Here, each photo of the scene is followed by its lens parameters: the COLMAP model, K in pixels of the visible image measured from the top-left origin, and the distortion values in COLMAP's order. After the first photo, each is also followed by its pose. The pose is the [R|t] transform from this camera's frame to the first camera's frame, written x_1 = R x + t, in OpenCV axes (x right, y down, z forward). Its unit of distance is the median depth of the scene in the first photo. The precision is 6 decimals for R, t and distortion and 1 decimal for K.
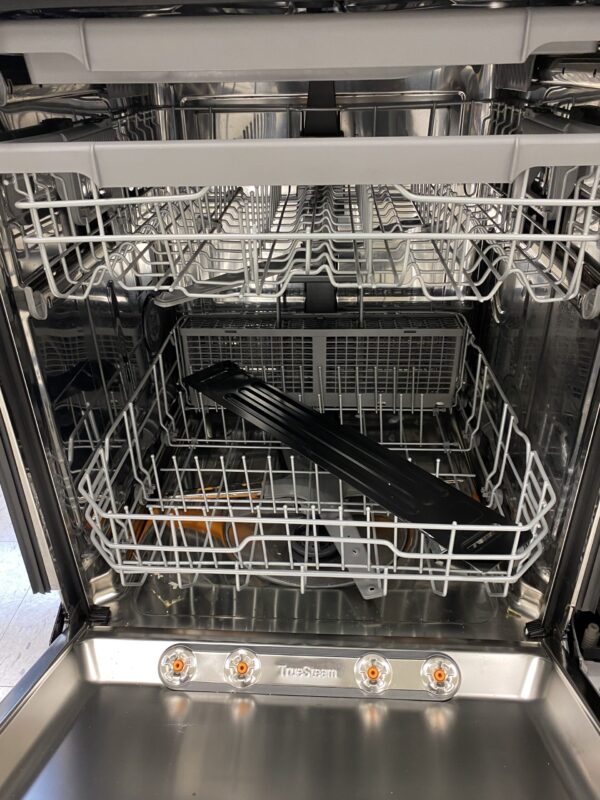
lens RADIAL K [[617.7, 0, 300.0], [0, 617.7, 400.0], [0, 0, 1]] dist [-0.004559, -0.009299]
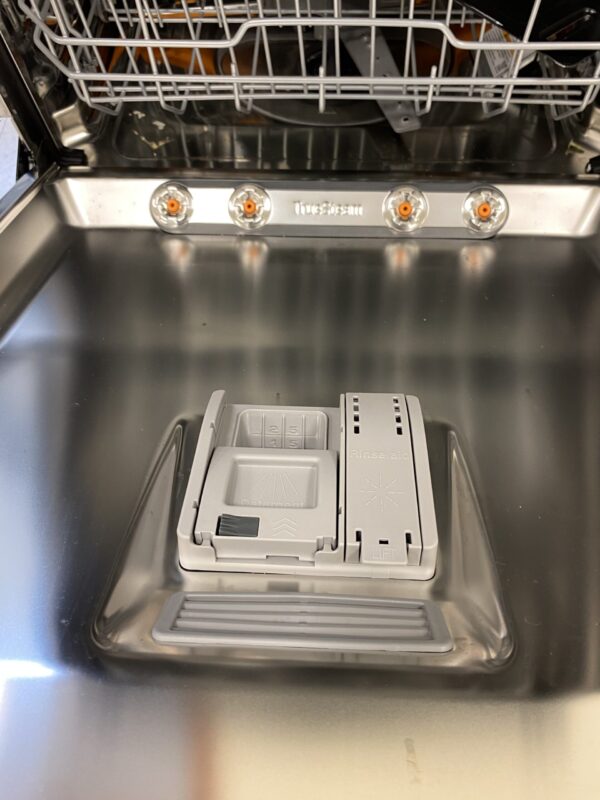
lens RADIAL K [[617.7, 0, 300.0], [0, 617.7, 400.0], [0, 0, 1]] dist [-0.004559, -0.009299]
pose [[0.999825, -0.014405, -0.011916, -0.017855], [0.018645, 0.814913, 0.579283, 0.158122], [0.001366, -0.579404, 0.815039, 0.157321]]
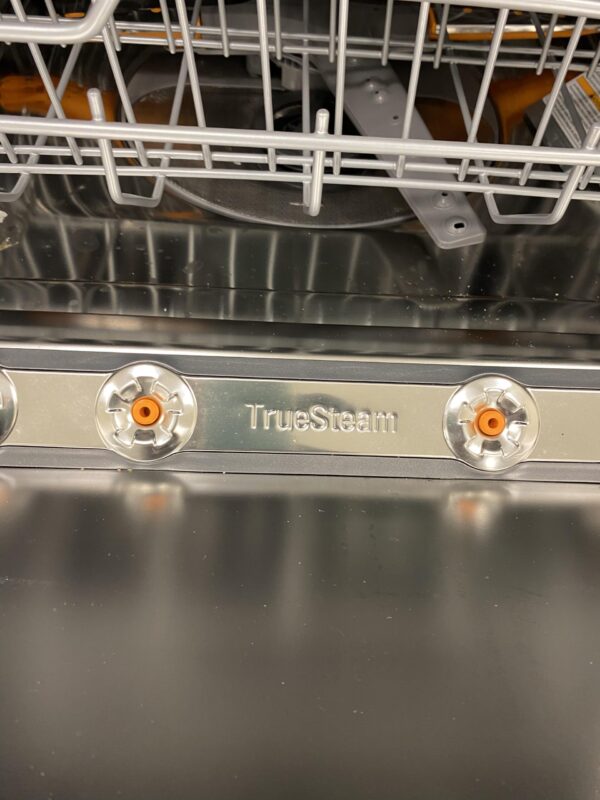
lens RADIAL K [[617.7, 0, 300.0], [0, 617.7, 400.0], [0, 0, 1]] dist [-0.004559, -0.009299]
pose [[0.997544, -0.003420, 0.069957, -0.025835], [-0.030964, 0.874371, 0.484269, 0.239372], [-0.062824, -0.485245, 0.872118, 0.656358]]
